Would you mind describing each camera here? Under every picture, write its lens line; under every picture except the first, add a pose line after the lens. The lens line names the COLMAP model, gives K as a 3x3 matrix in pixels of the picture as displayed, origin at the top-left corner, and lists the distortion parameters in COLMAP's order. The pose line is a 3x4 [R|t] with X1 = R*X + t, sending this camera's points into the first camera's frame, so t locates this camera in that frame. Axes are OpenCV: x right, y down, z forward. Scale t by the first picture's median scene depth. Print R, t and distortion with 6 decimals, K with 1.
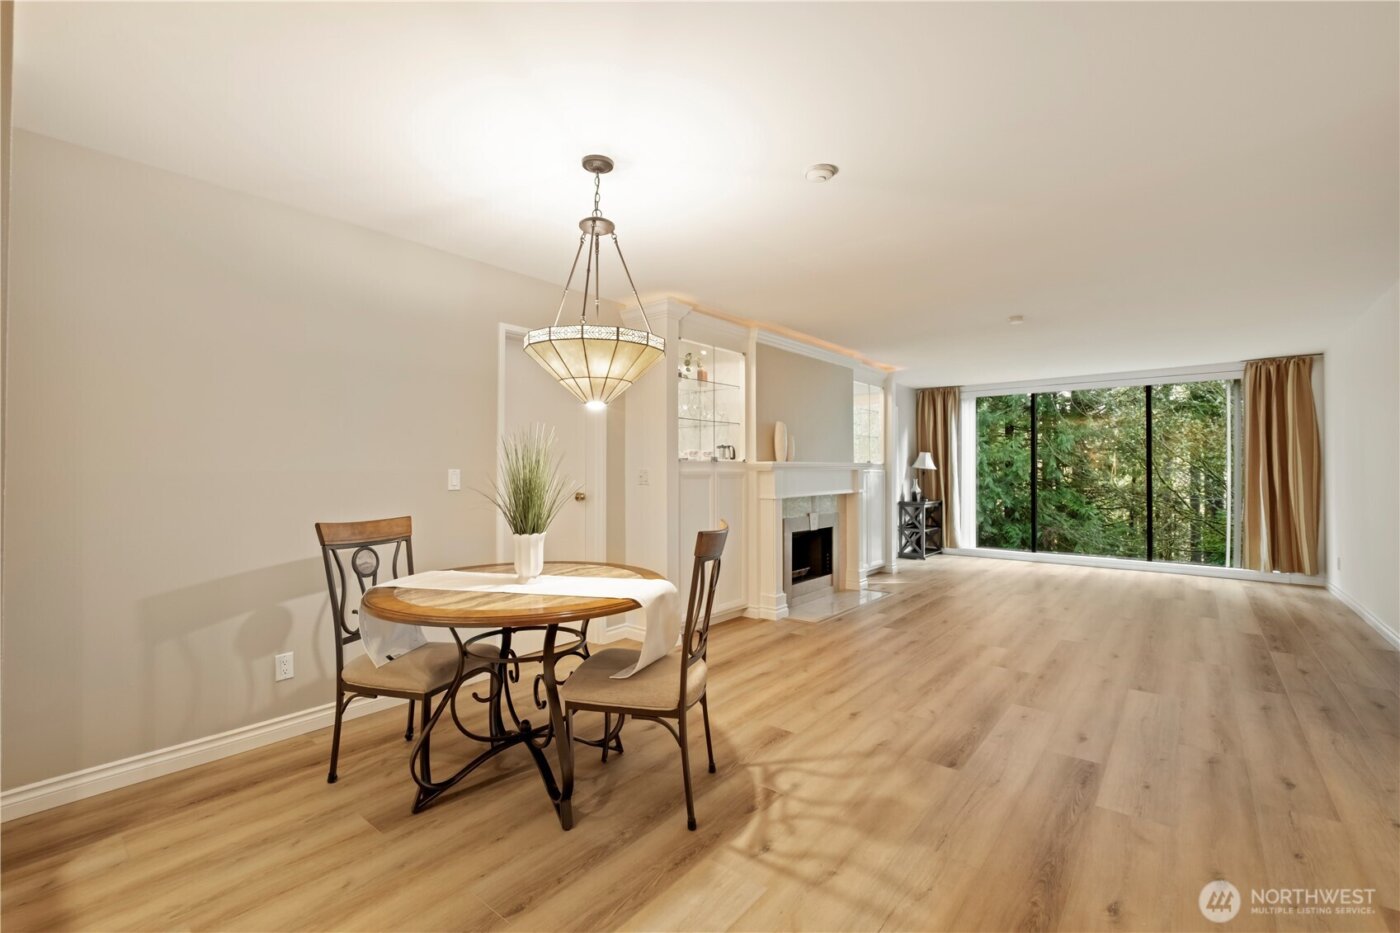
lens RADIAL K [[606.4, 0, 693.9], [0, 606.4, 464.2], [0, 0, 1]] dist [-0.000071, -0.001315]
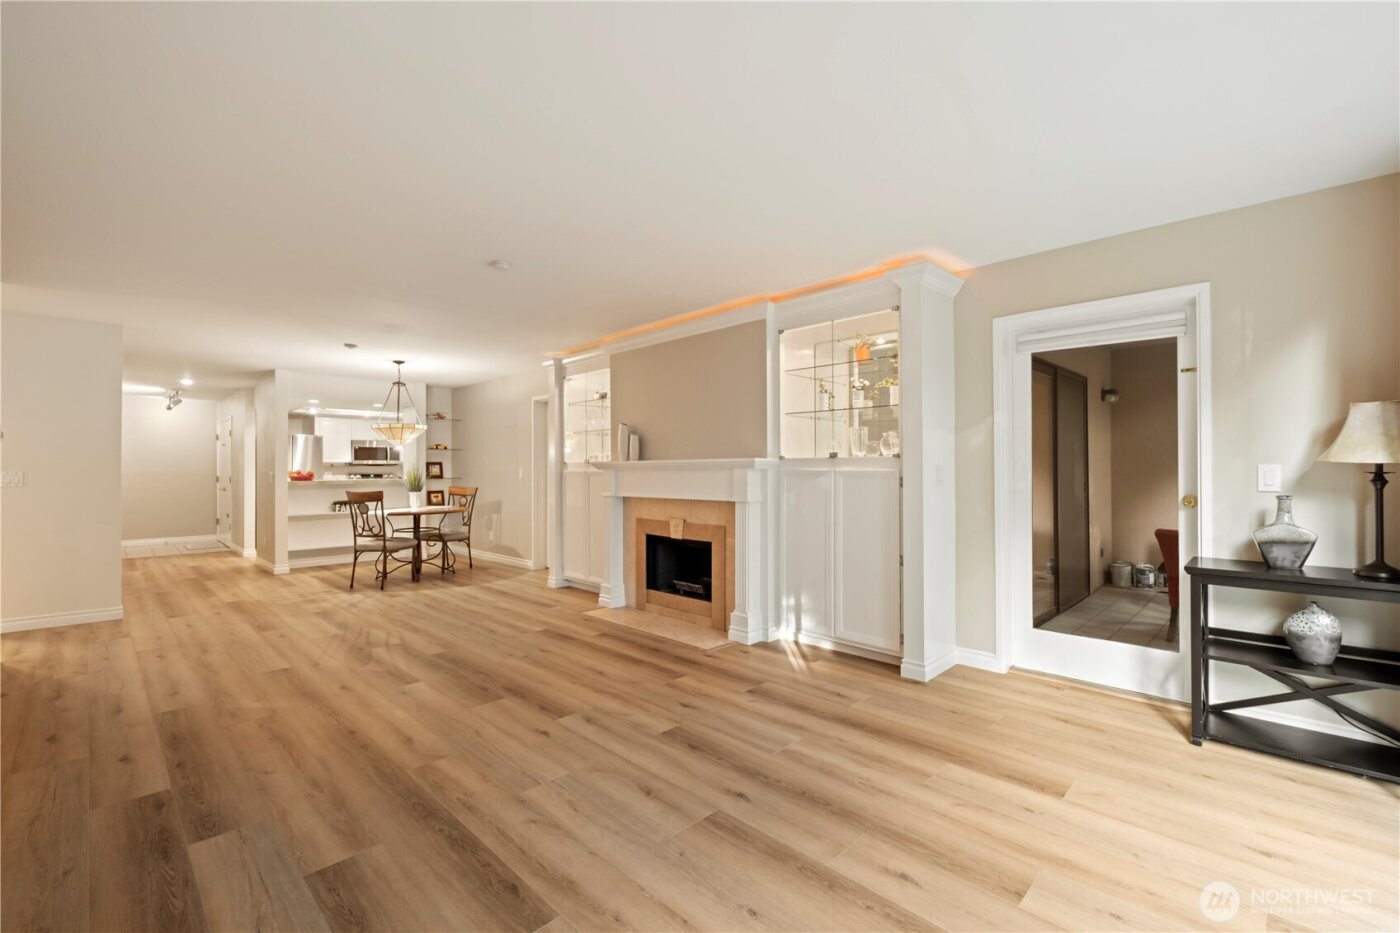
lens RADIAL K [[606.4, 0, 692.9], [0, 606.4, 466.2], [0, 0, 1]] dist [-0.000071, -0.001315]
pose [[-0.099363, -0.004283, -0.995042, 0.923169], [0.013333, 0.999895, -0.005635, 0.009296], [0.994962, -0.013826, -0.099295, 0.972122]]
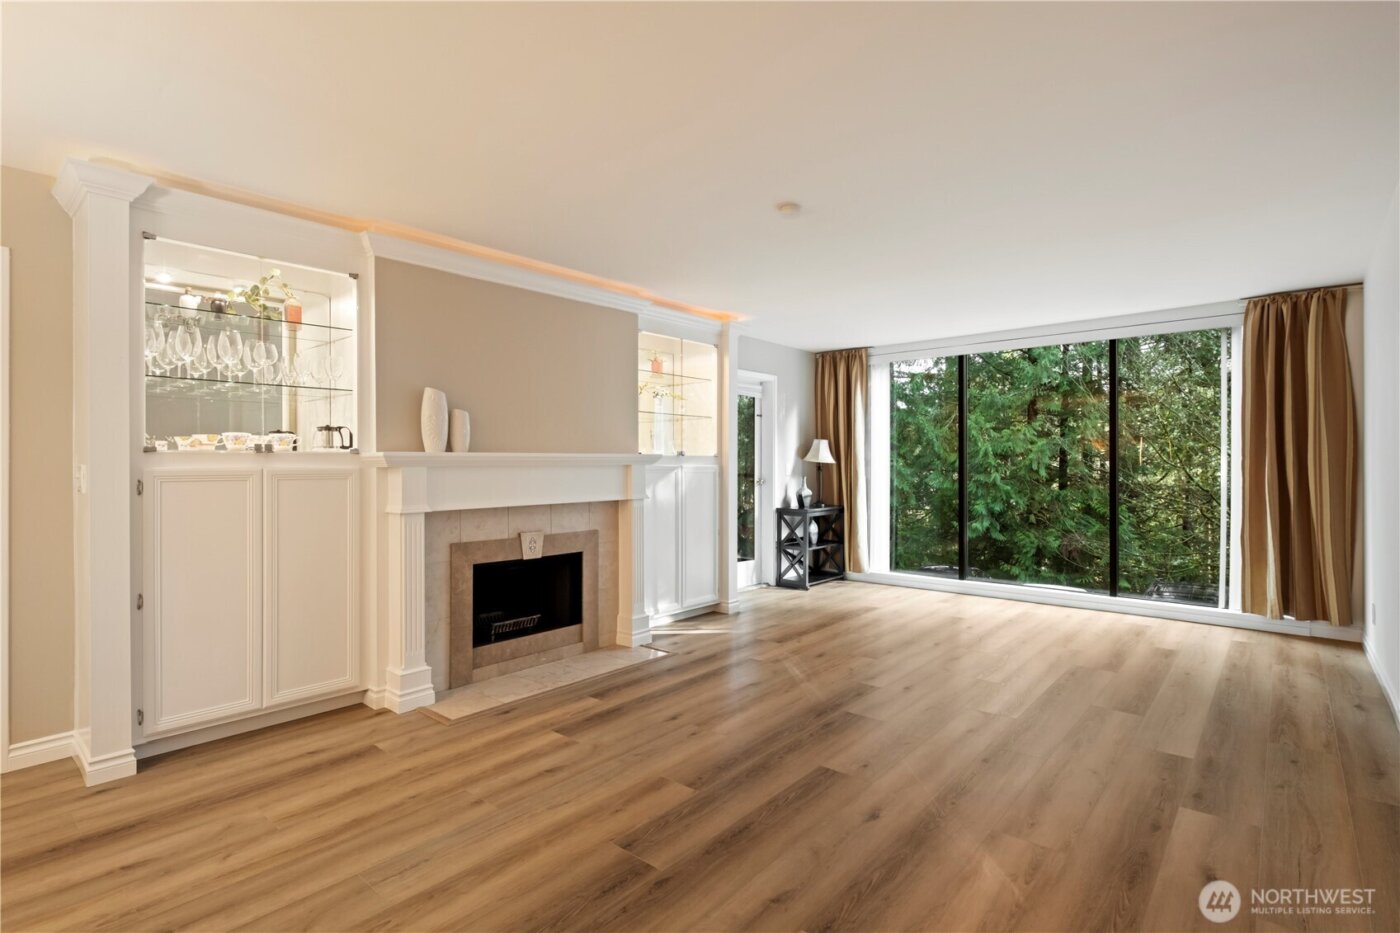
lens RADIAL K [[679.5, 0, 698.1], [0, 679.5, 462.7], [0, 0, 1]] dist [0.001354, 0.000004]
pose [[0.999646, -0.003525, -0.026385, 0.343685], [0.003714, 0.999968, 0.007131, 0.001917], [0.026359, -0.007227, 0.999626, 0.249342]]
